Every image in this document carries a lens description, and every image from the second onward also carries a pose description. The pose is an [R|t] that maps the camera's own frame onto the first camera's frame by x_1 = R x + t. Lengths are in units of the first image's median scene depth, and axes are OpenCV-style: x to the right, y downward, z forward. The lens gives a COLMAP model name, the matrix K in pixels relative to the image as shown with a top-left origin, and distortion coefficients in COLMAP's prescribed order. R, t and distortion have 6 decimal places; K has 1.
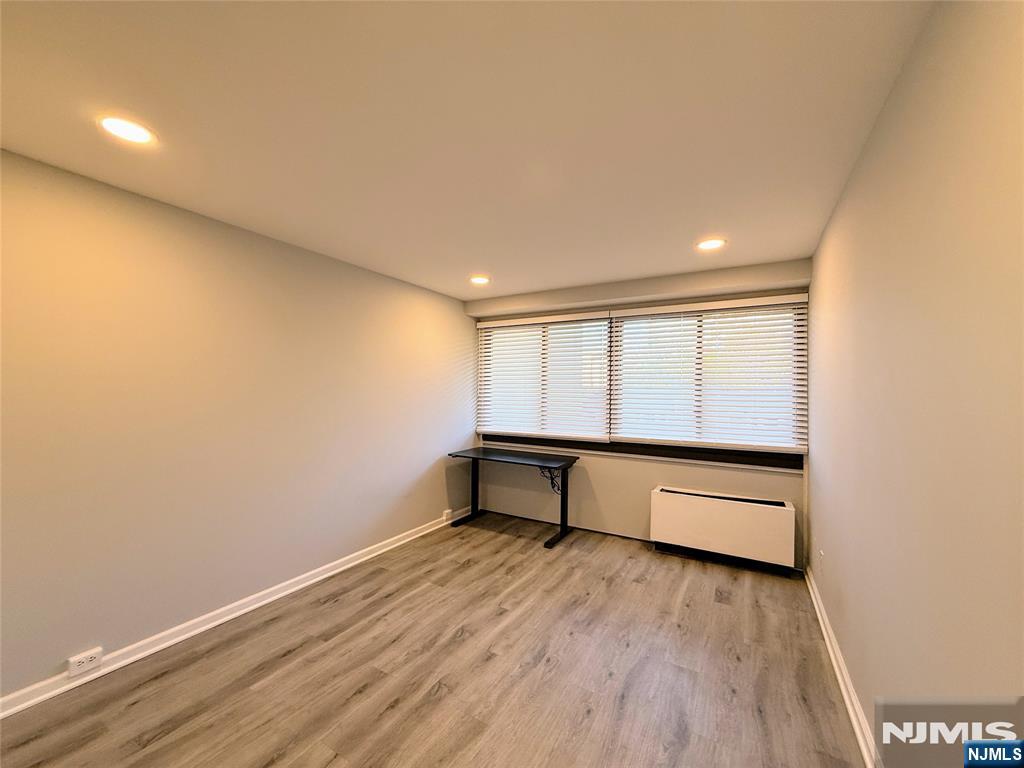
lens RADIAL K [[406.9, 0, 513.8], [0, 406.9, 387.1], [0, 0, 1]] dist [0.000042, 0.000845]
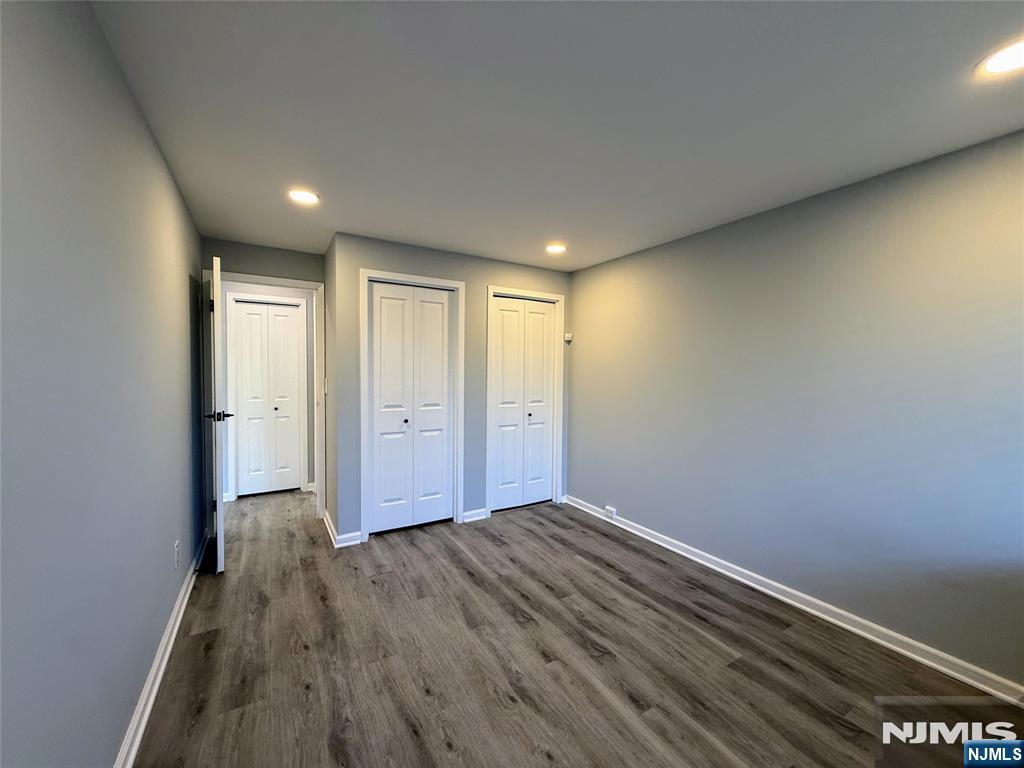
lens RADIAL K [[406.9, 0, 513.2], [0, 406.9, 382.6], [0, 0, 1]] dist [0.000042, 0.000845]
pose [[-0.489760, 0.007544, -0.871824, 0.748244], [-0.006389, 0.999905, 0.012241, 0.027865], [0.871834, 0.011565, -0.489666, 1.321701]]
